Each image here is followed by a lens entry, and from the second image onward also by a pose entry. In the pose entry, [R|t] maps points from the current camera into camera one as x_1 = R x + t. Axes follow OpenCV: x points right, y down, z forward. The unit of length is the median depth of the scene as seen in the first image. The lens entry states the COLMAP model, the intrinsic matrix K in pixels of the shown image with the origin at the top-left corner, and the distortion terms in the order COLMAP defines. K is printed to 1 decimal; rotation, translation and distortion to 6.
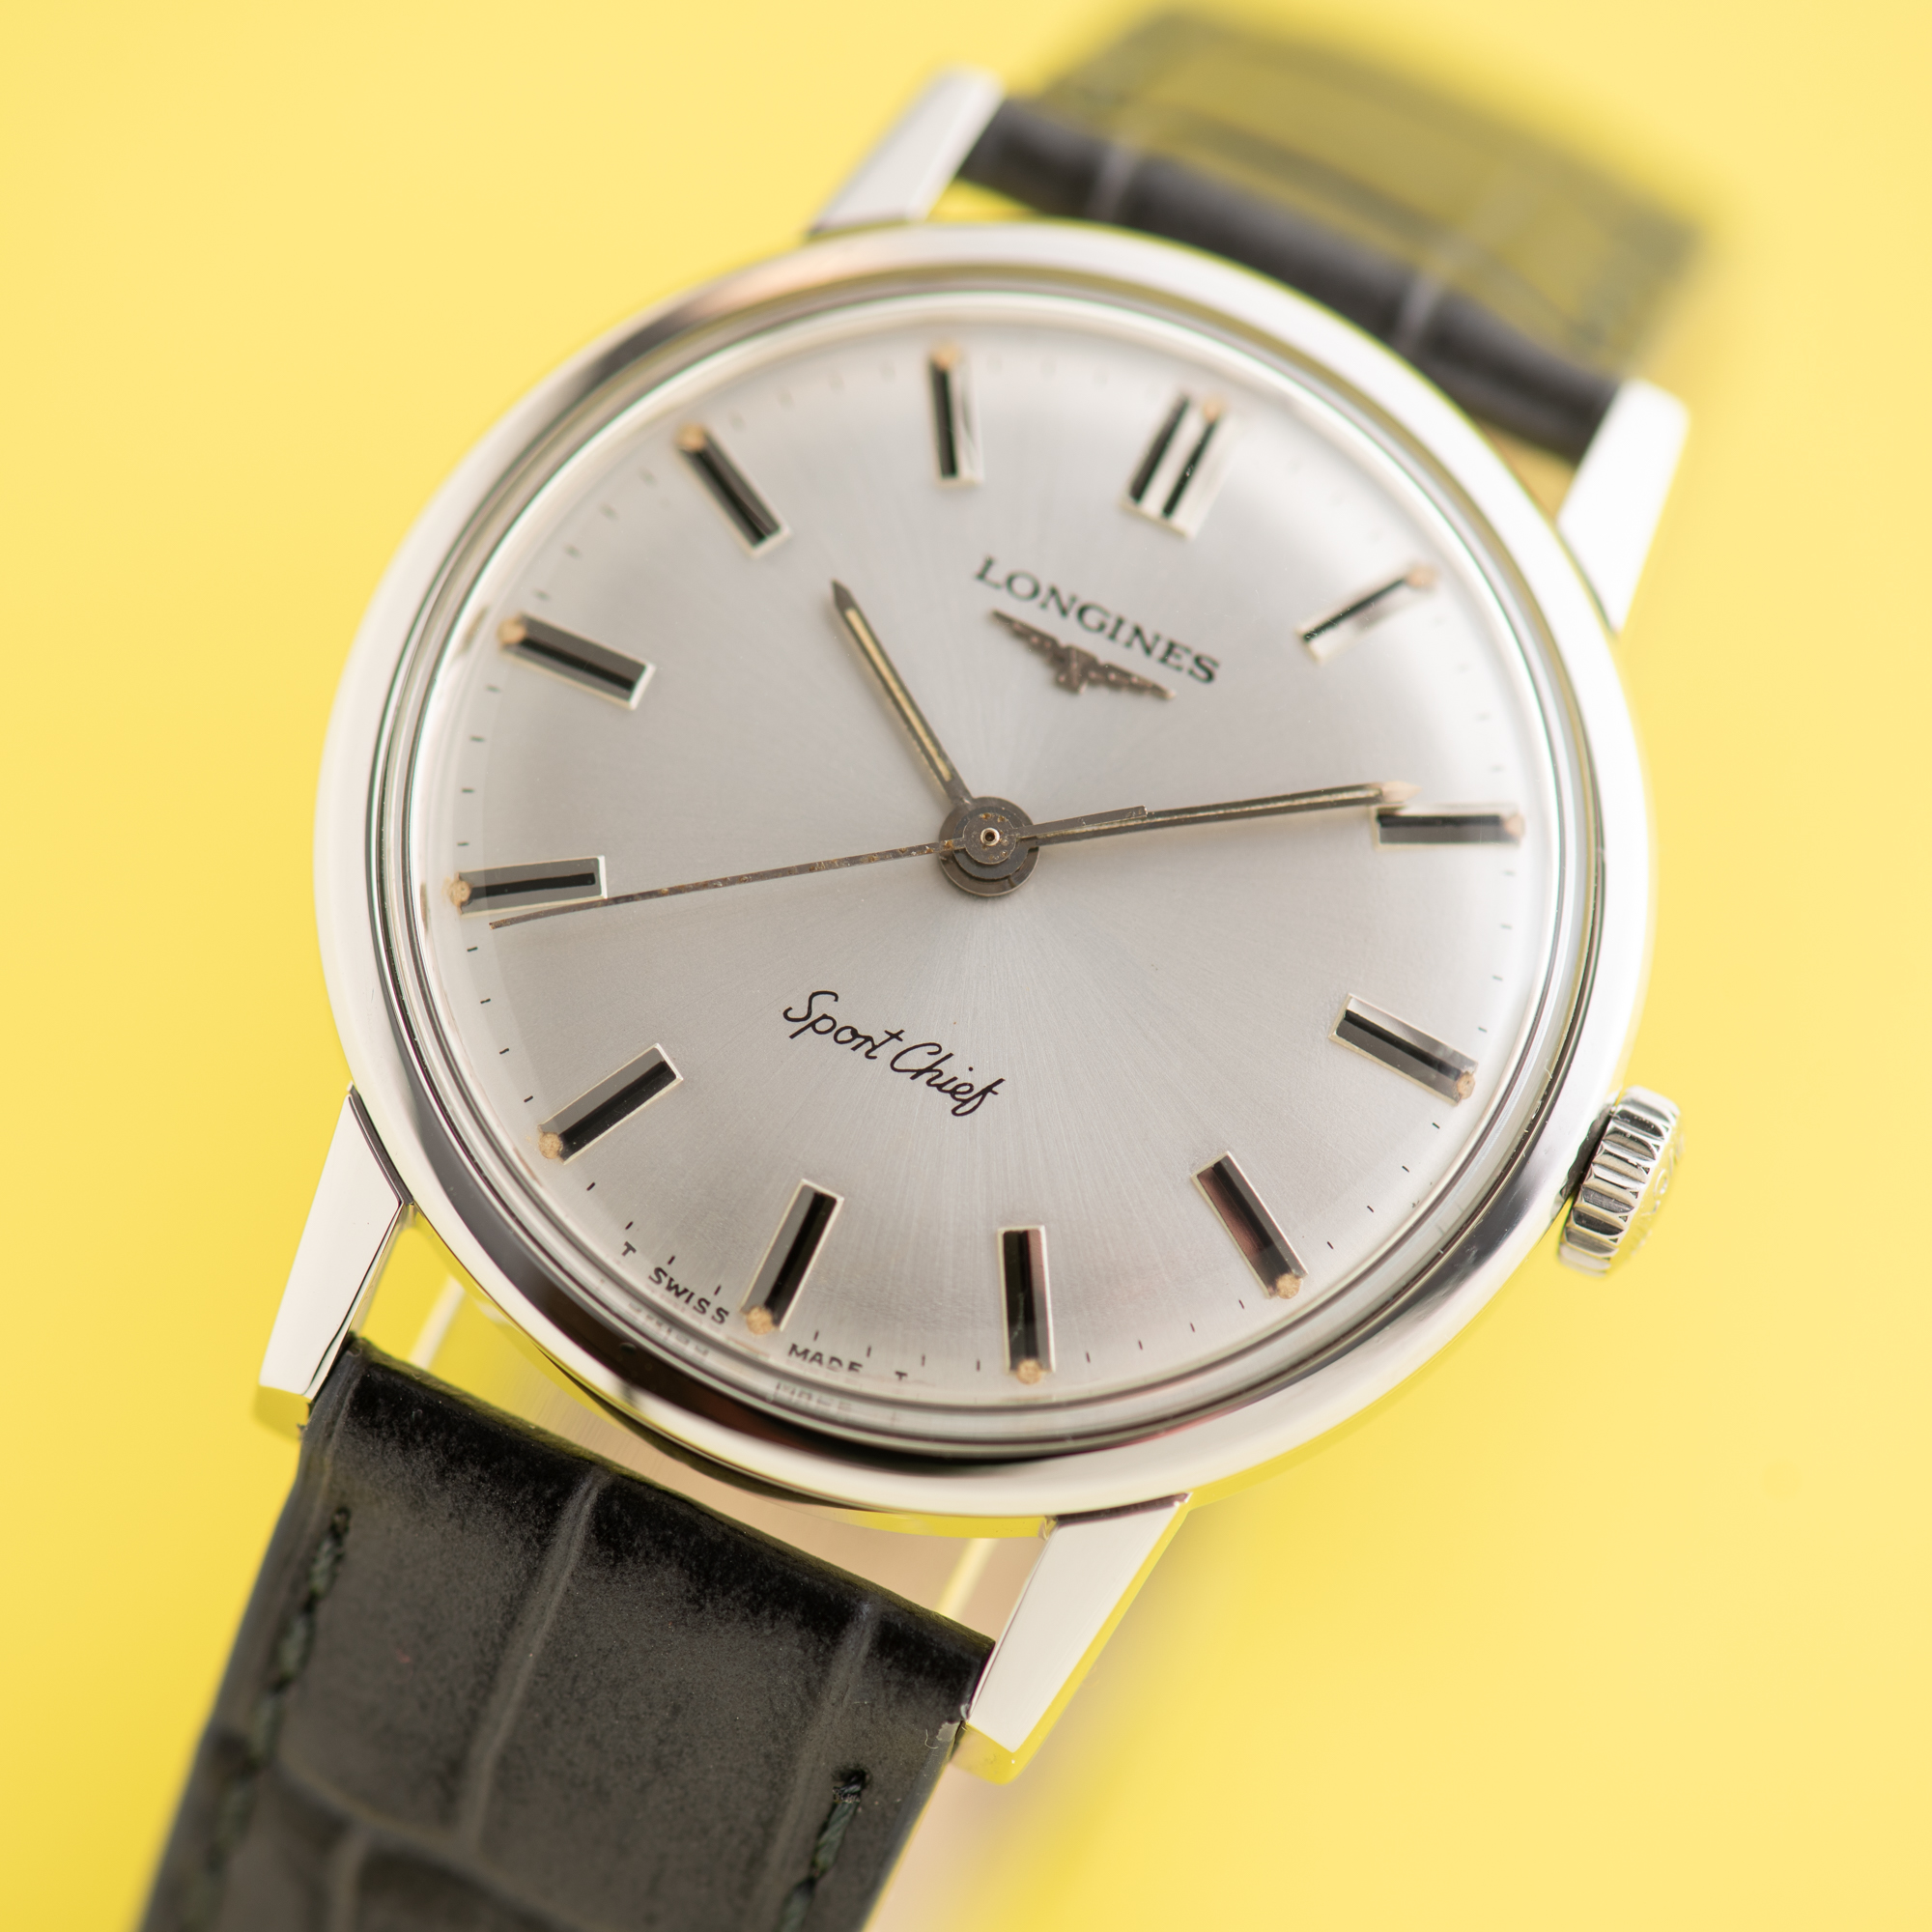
lens RADIAL K [[14349.0, 0, 966.0], [0, 14349.0, 966.0], [0, 0, 1]] dist [-0.278057, -5.685715]
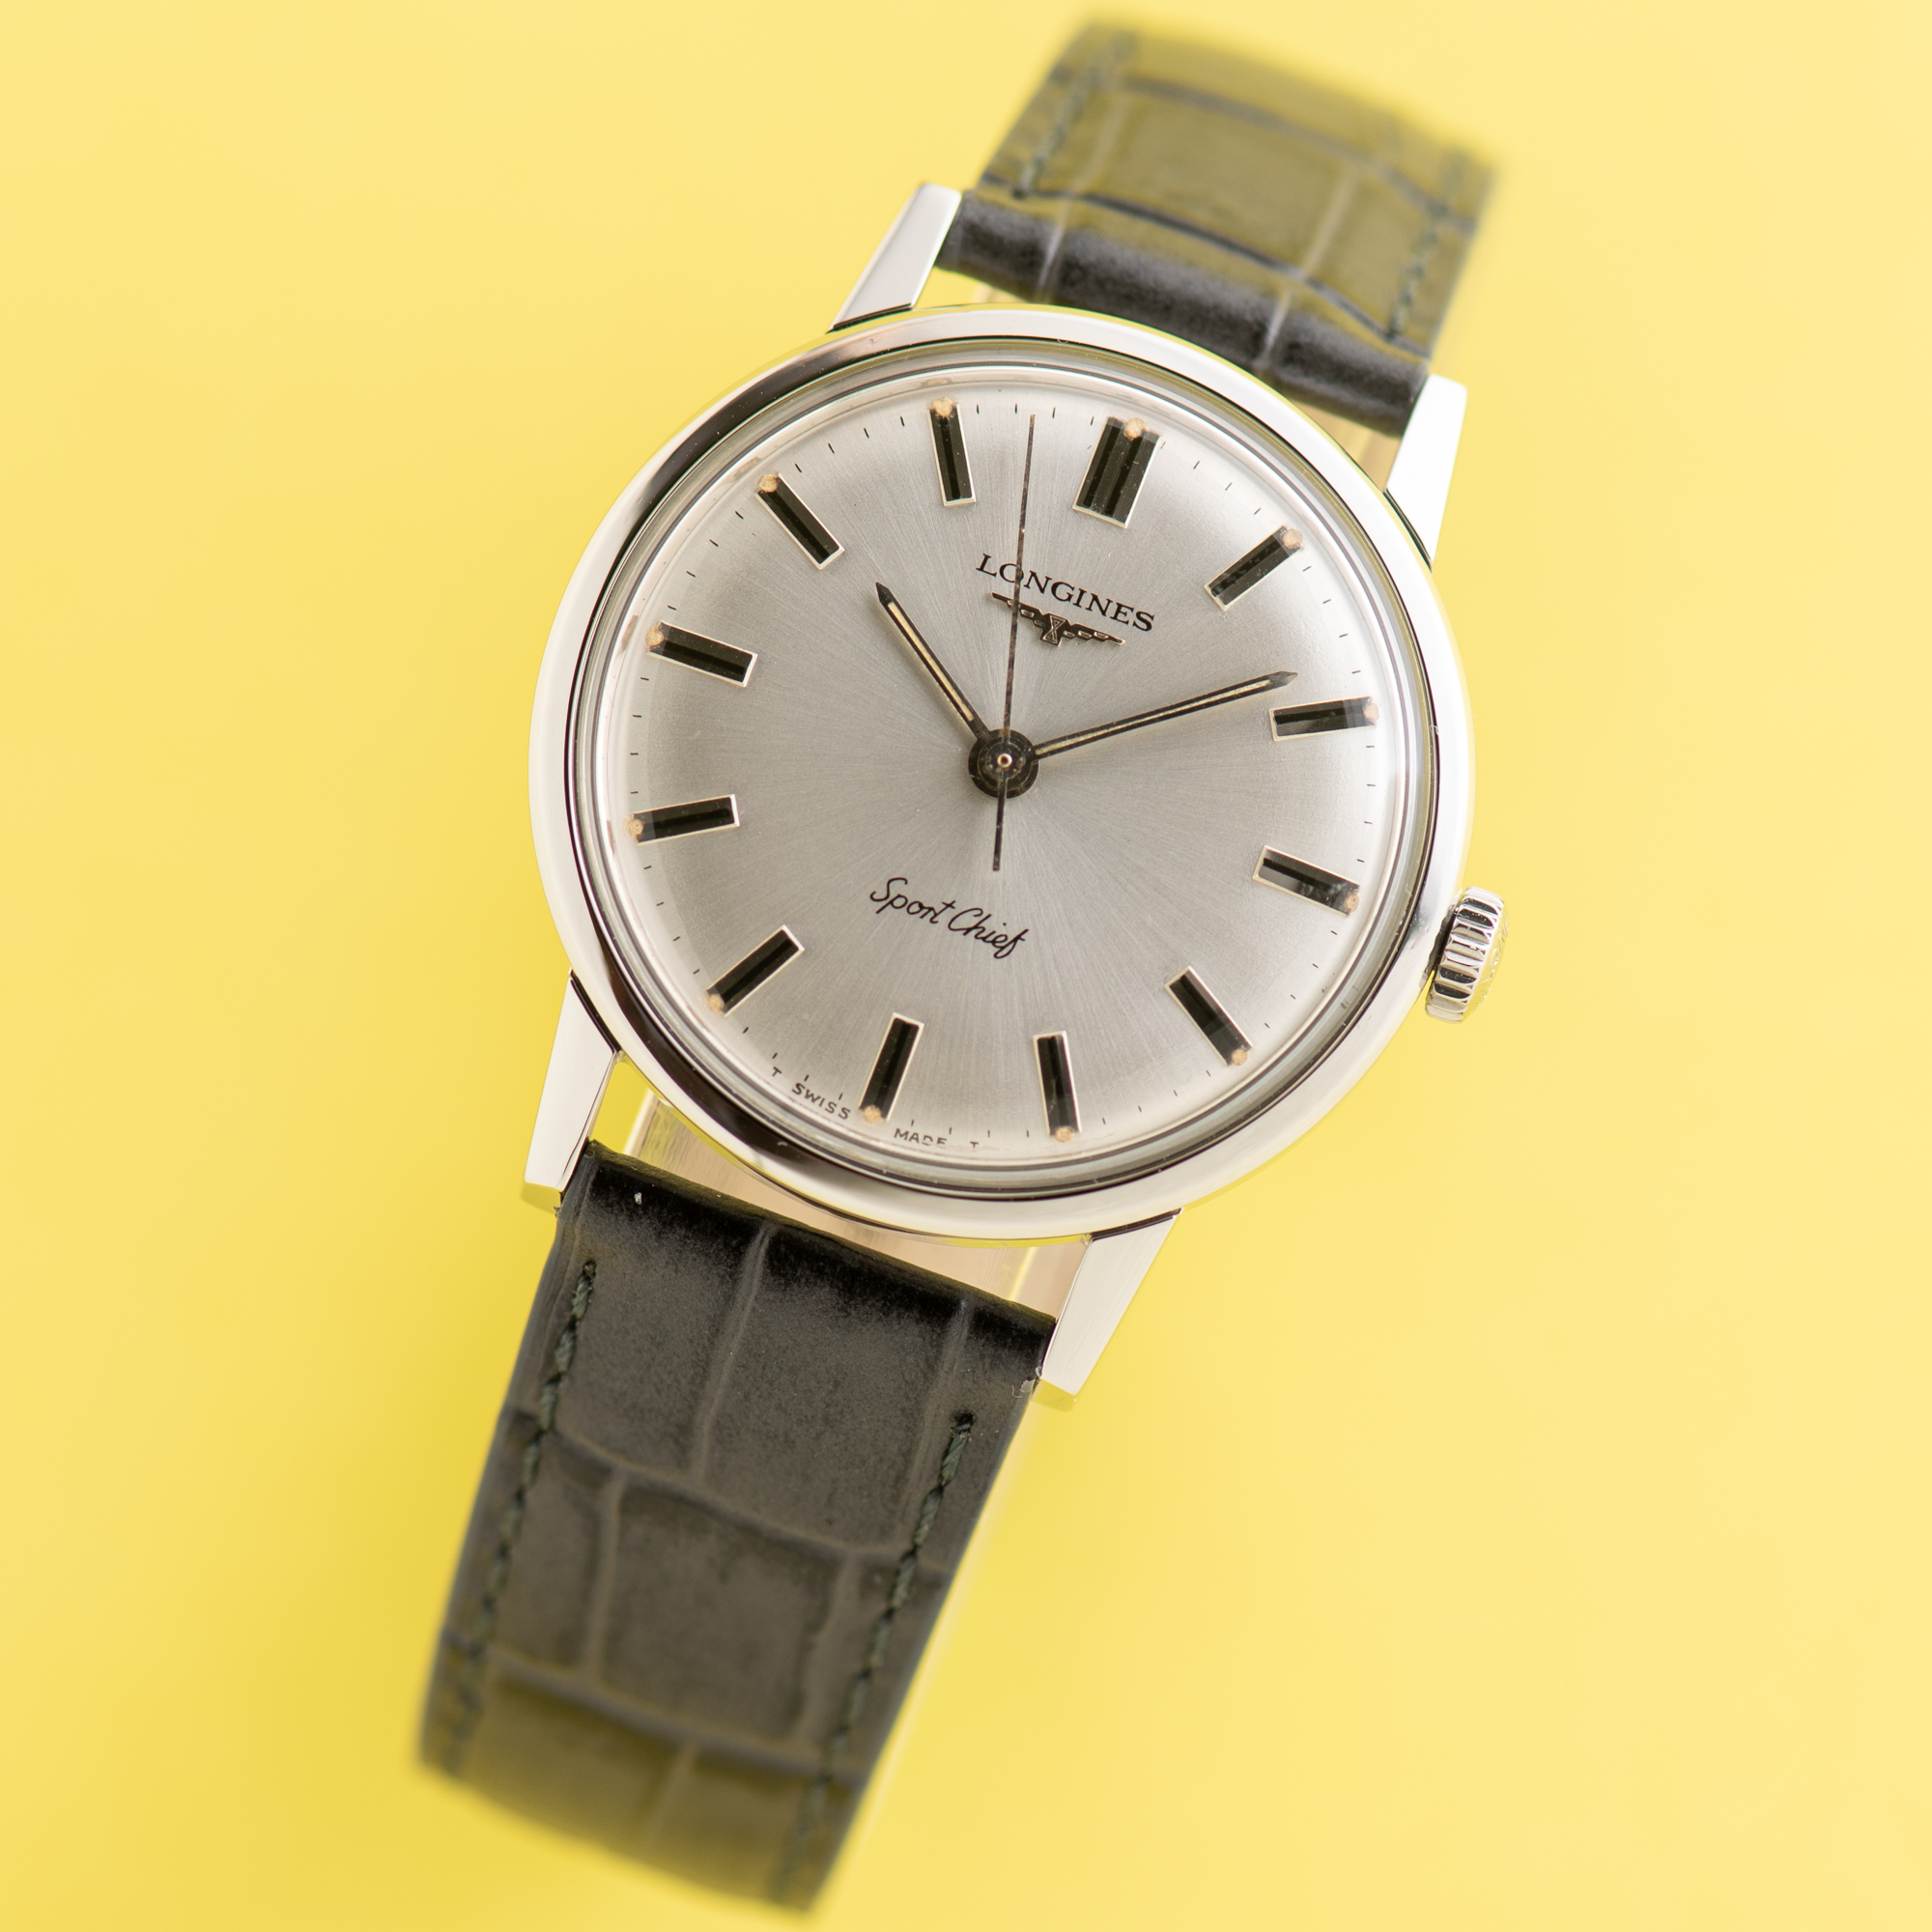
lens RADIAL K [[14349.0, 0, 966.0], [0, 14349.0, 966.0], [0, 0, 1]] dist [-0.278057, -5.685715]
pose [[0.996365, -0.085166, -0.001944, -0.001061], [0.084756, 0.988746, 0.123278, -0.164081], [-0.008577, -0.122994, 0.992370, -0.411899]]
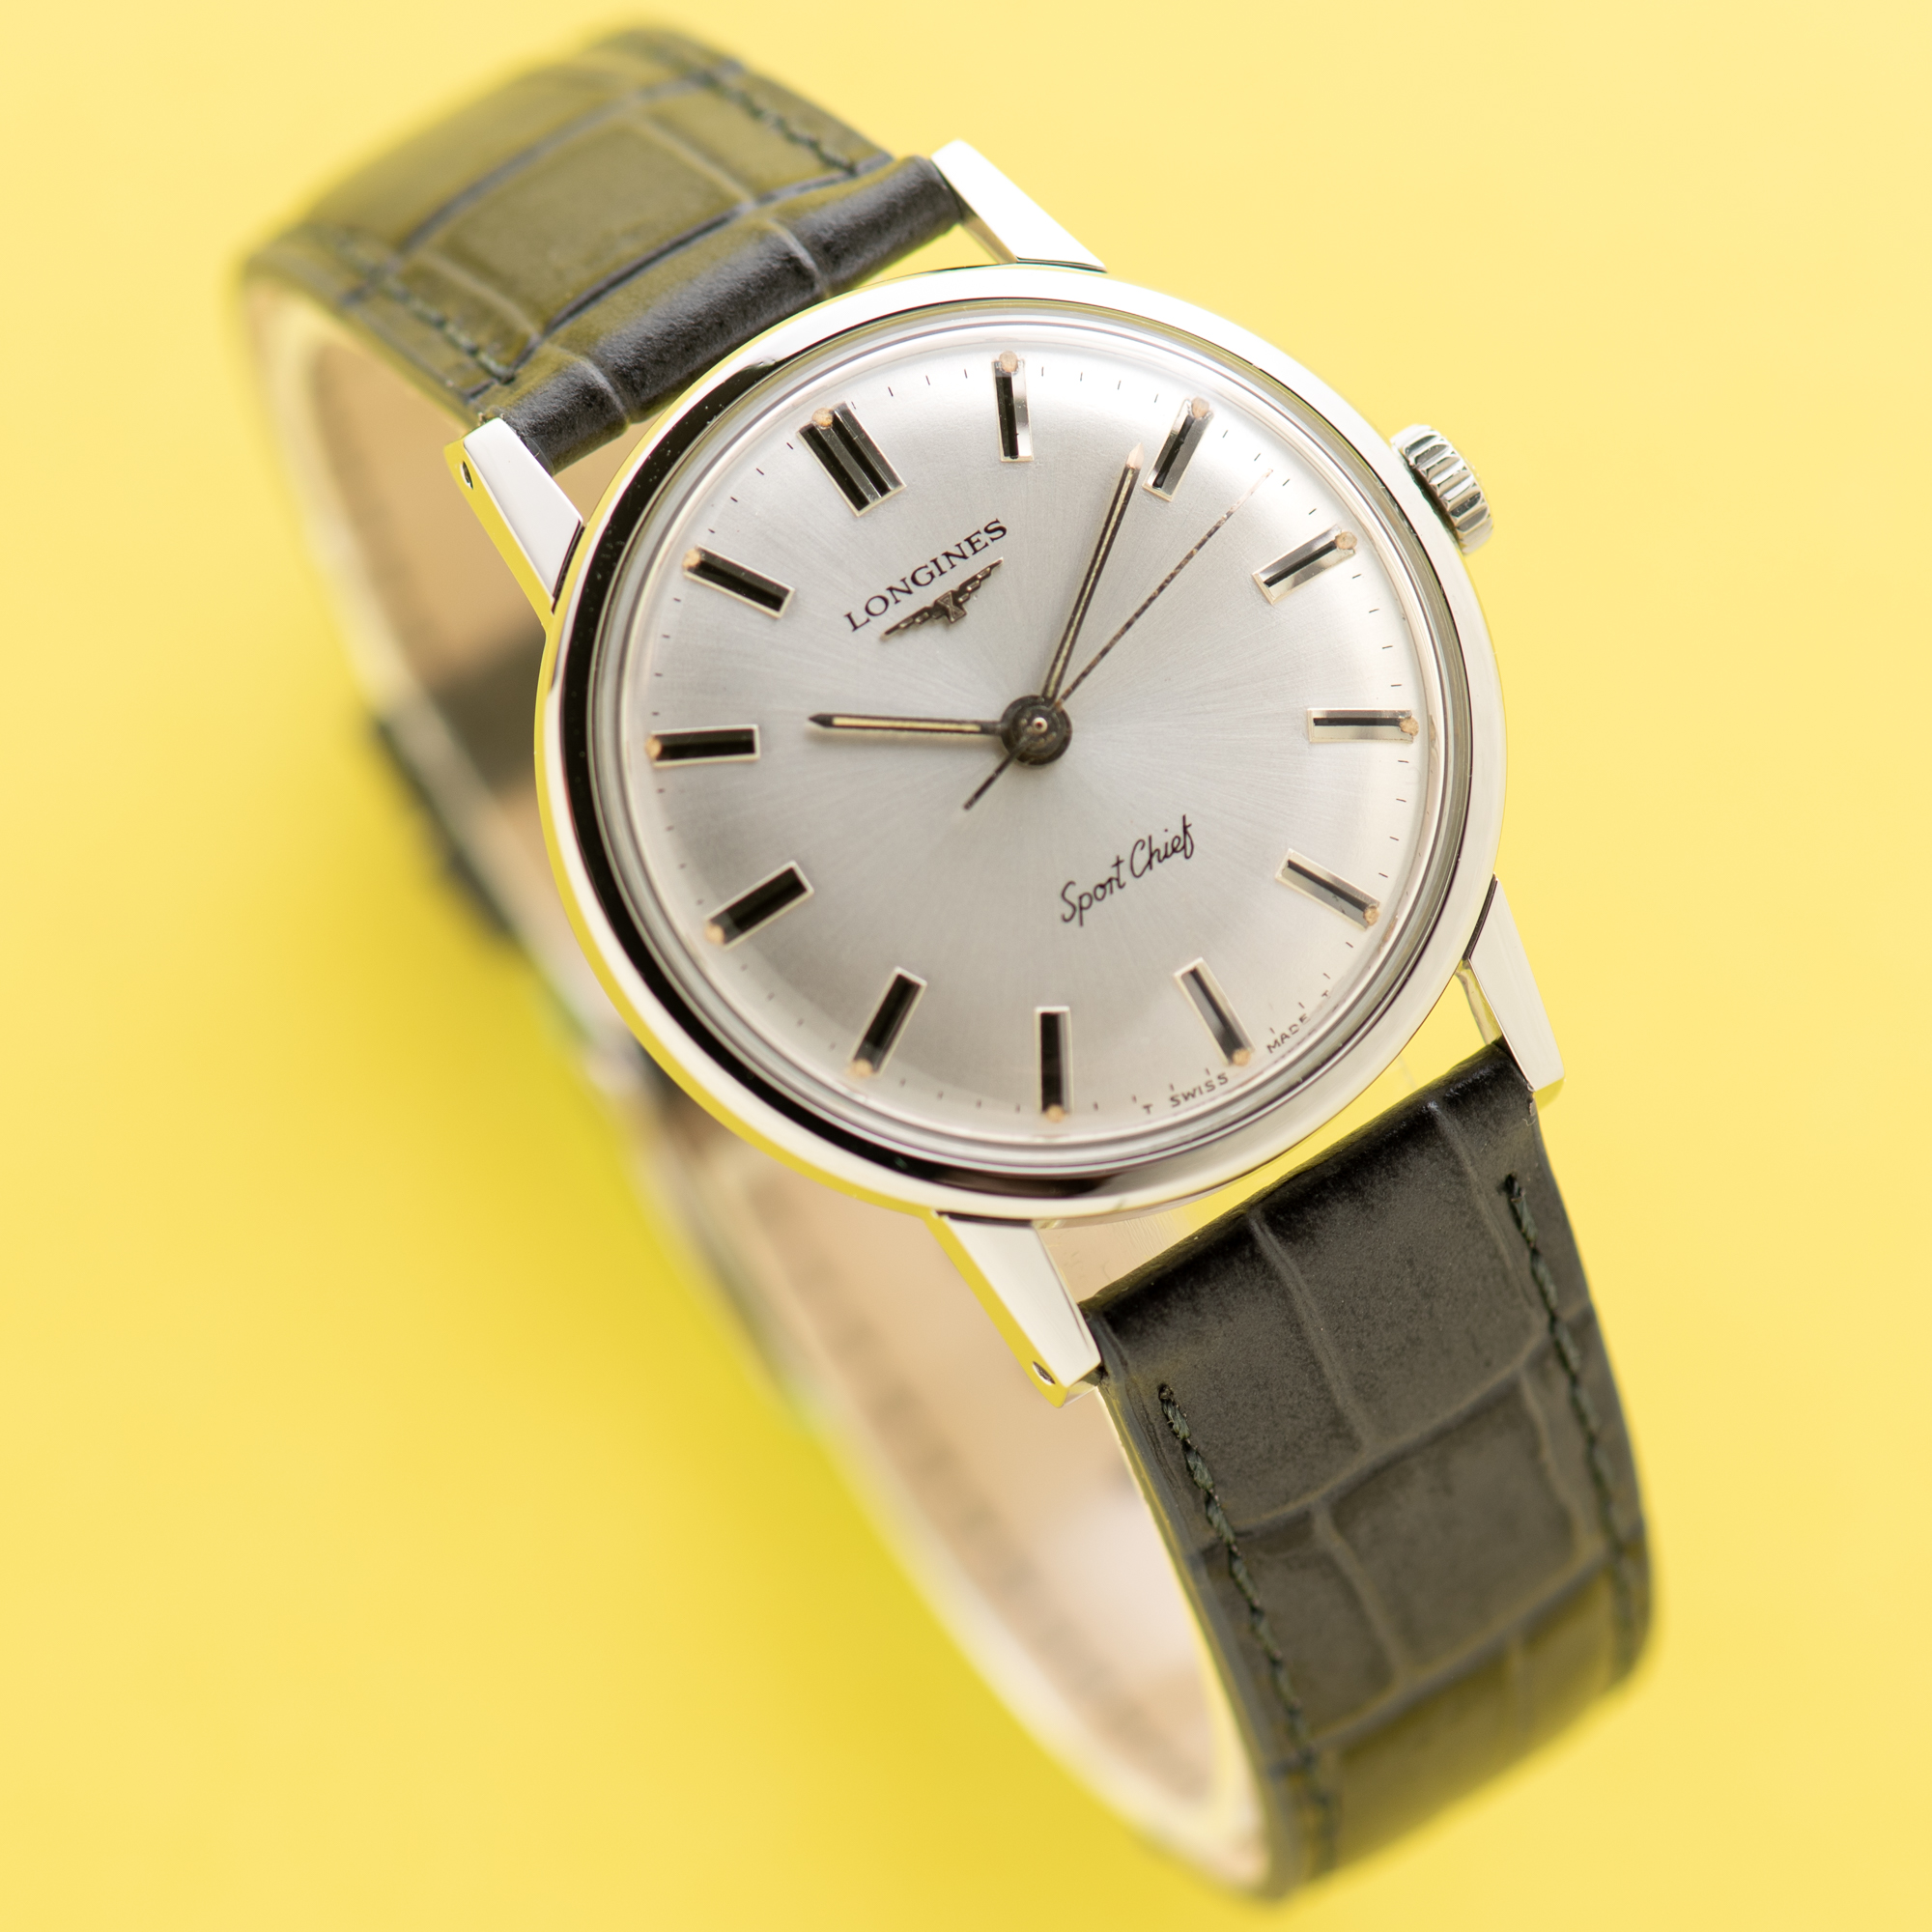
lens RADIAL K [[14349.0, 0, 966.0], [0, 14349.0, 966.0], [0, 0, 1]] dist [-0.278057, -5.685715]
pose [[0.515649, -0.834178, 0.195583, -0.290592], [0.785799, 0.551417, 0.280105, -0.387625], [-0.341505, 0.009253, 0.939834, -0.293934]]
